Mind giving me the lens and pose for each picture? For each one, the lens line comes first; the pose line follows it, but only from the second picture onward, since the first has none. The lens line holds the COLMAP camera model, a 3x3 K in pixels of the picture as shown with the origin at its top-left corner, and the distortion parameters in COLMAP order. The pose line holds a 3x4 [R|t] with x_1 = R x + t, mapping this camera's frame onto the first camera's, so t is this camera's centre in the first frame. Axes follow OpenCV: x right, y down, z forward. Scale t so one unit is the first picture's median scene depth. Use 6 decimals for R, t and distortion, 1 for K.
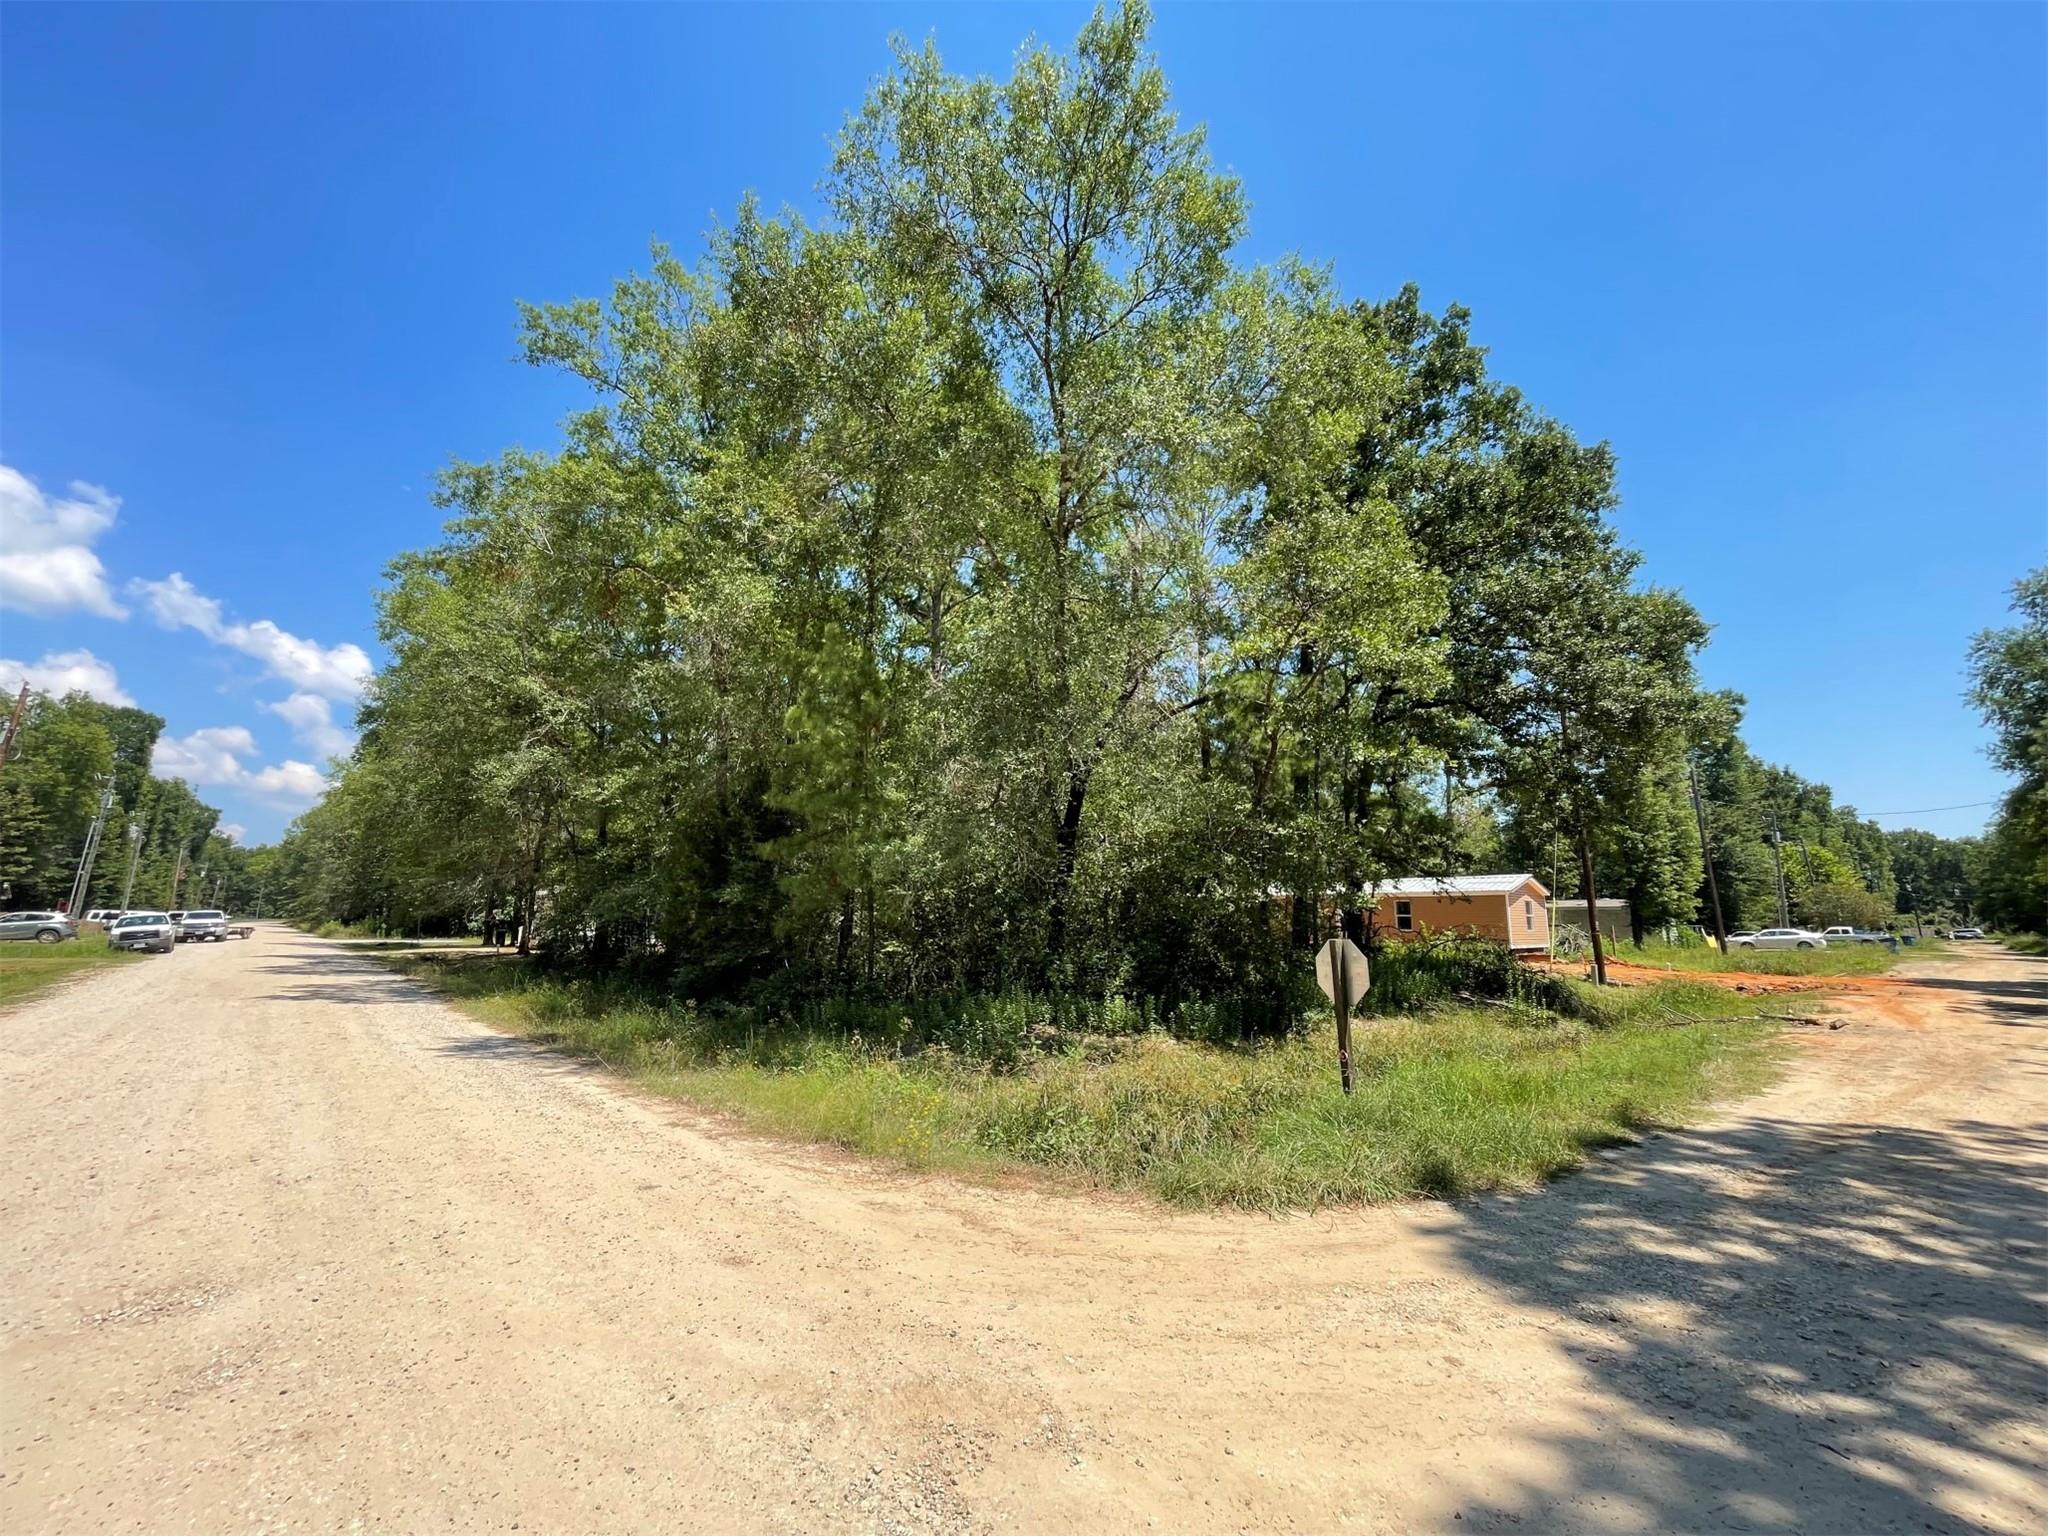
lens RADIAL K [[825.8, 0, 1023.9], [0, 825.8, 771.2], [0, 0, 1]] dist [0.000573, -0.001676]
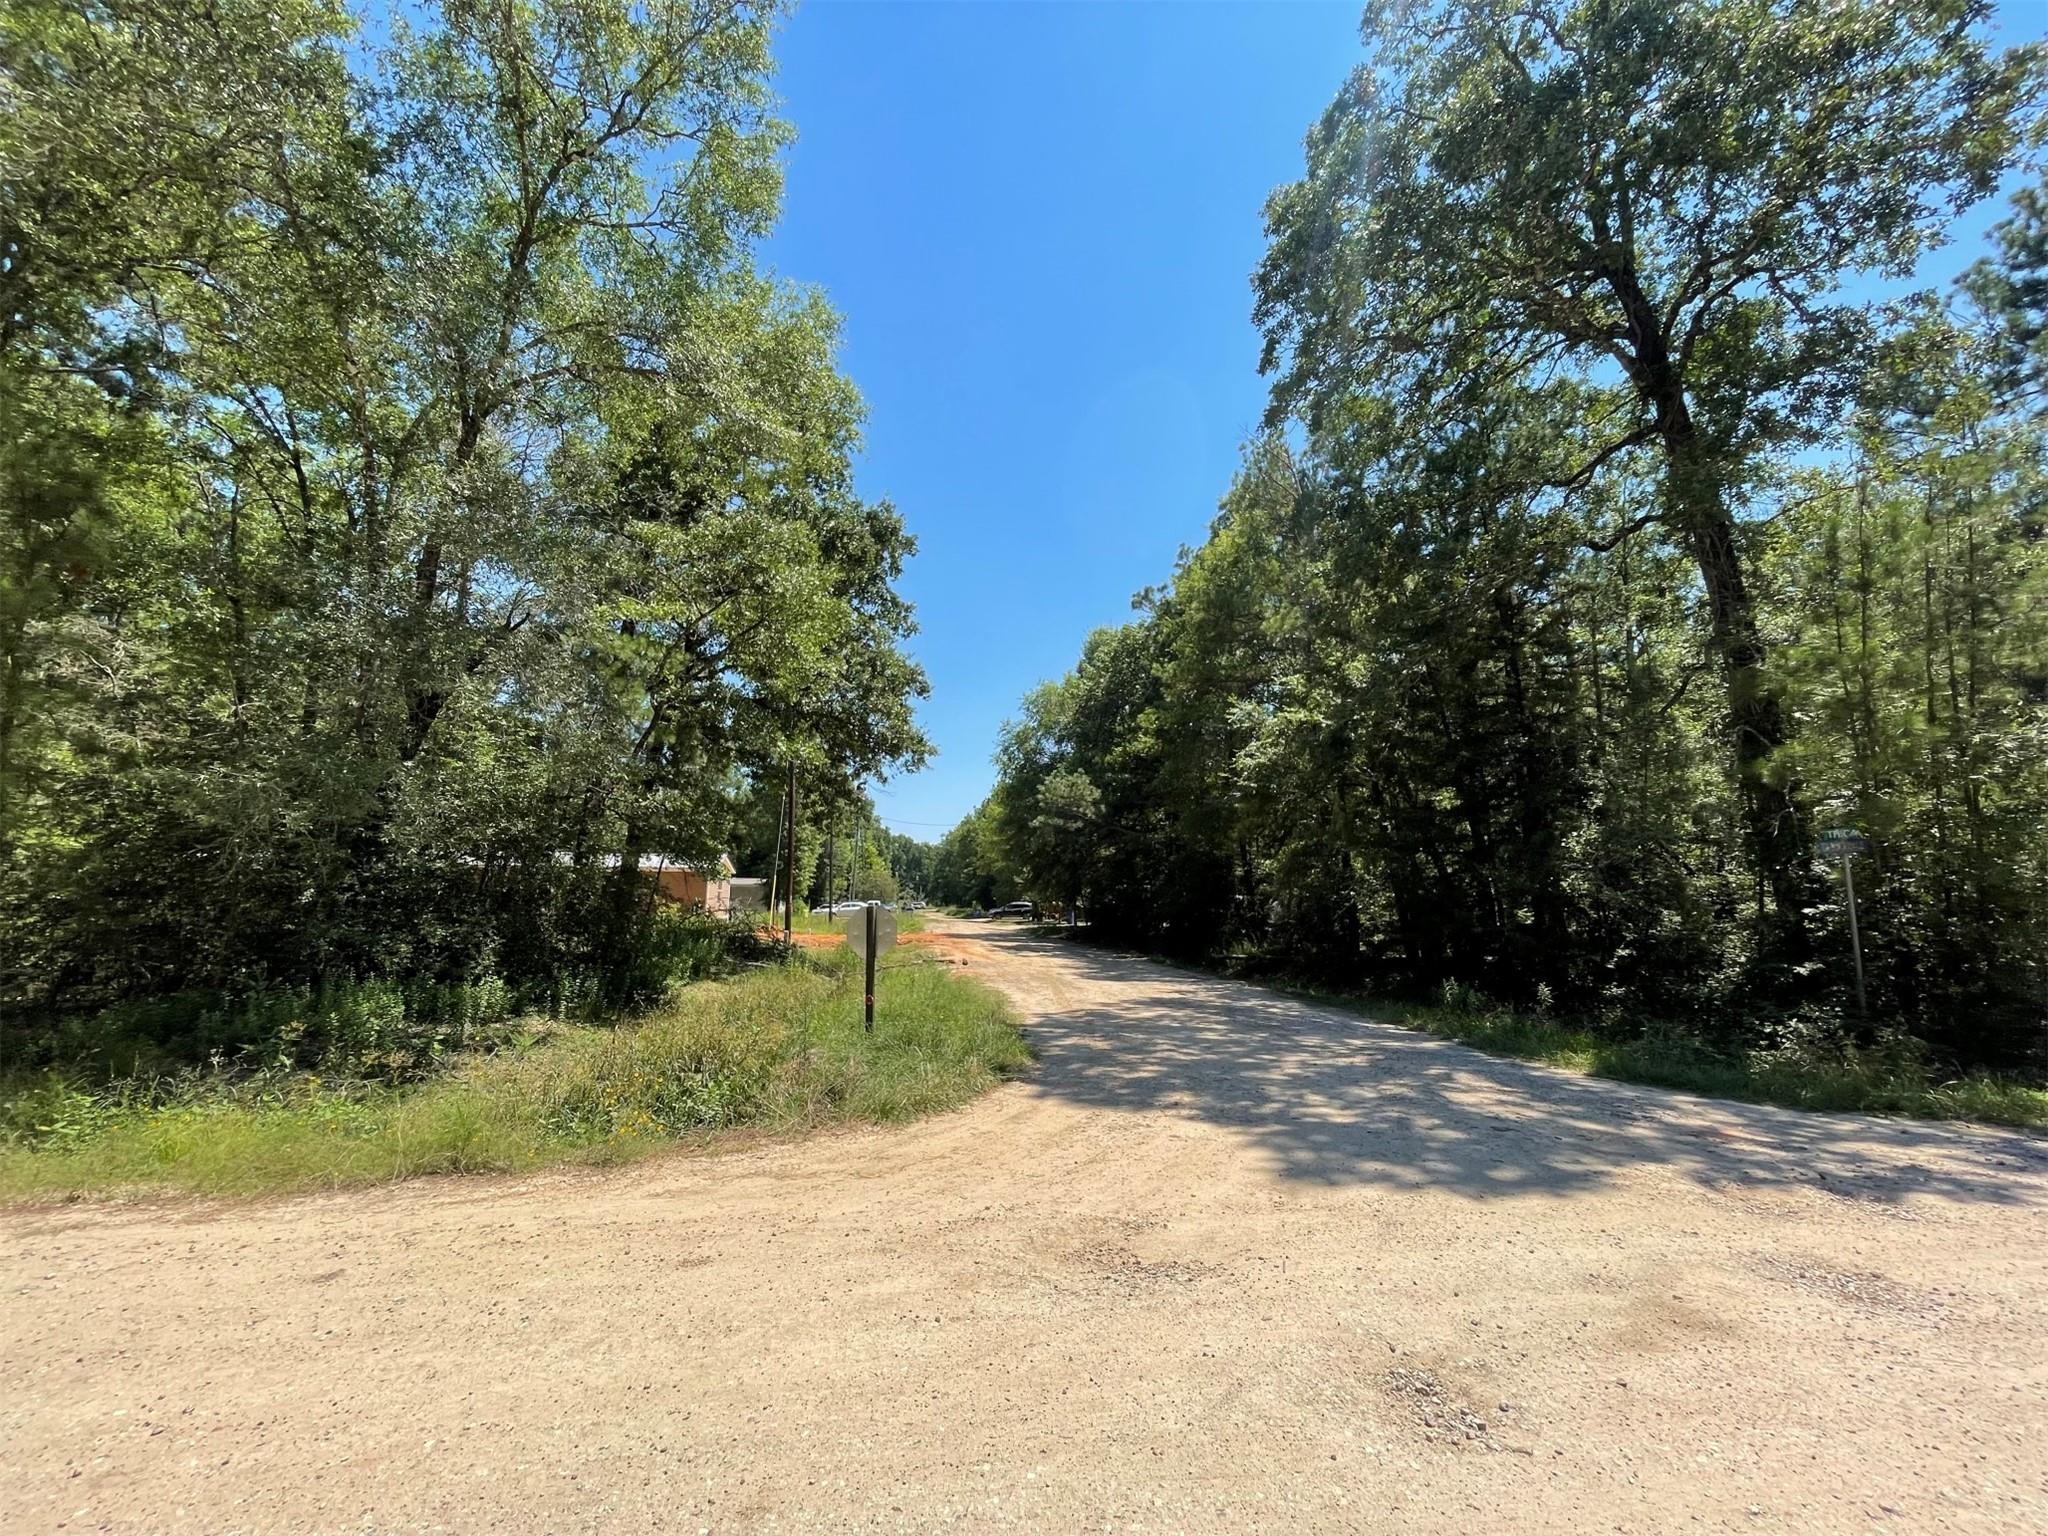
lens RADIAL K [[825.8, 0, 1020.7], [0, 825.8, 765.4], [0, 0, 1]] dist [0.000573, -0.001676]
pose [[0.558688, 0.134182, 0.818451, -0.097100], [-0.152707, 0.986597, -0.057509, 0.006597], [-0.815198, -0.092854, 0.571690, 0.026309]]
